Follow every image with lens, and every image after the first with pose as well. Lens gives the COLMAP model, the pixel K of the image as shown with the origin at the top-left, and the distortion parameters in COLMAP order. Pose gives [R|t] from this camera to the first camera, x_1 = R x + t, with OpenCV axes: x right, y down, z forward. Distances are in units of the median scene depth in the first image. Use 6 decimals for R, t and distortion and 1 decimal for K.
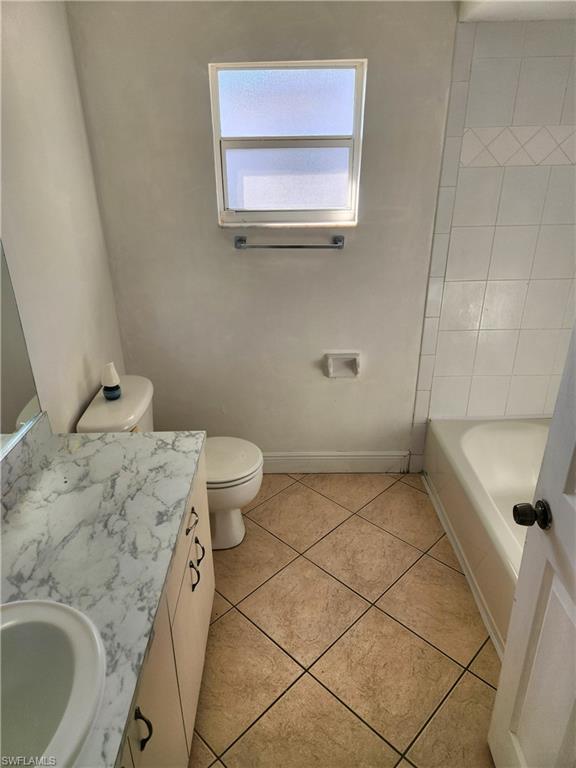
lens RADIAL K [[512.9, 0, 286.9], [0, 512.9, 383.3], [0, 0, 1]] dist [0.072221, -0.059989]
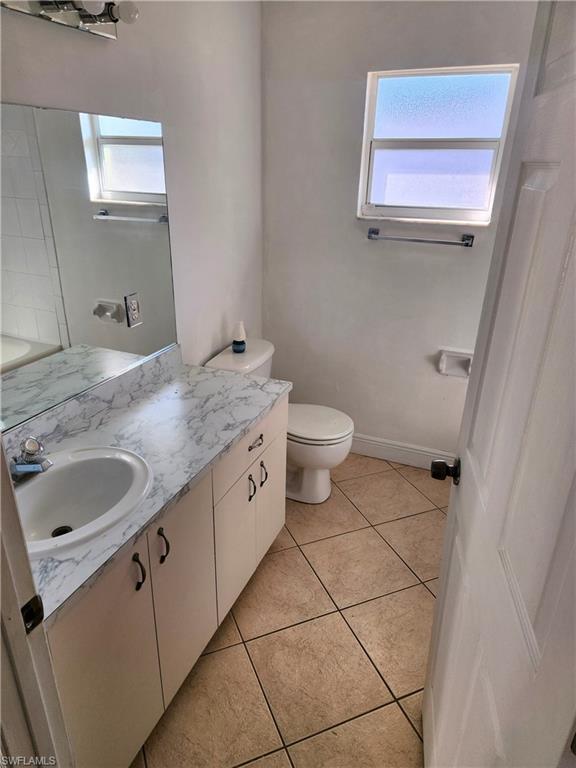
lens RADIAL K [[512.9, 0, 281.9], [0, 512.9, 389.2], [0, 0, 1]] dist [0.072221, -0.059989]
pose [[0.922594, 0.182671, -0.339782, 0.185195], [-0.188174, 0.981989, 0.016988, 0.077767], [0.336765, 0.048265, 0.940351, -0.092876]]
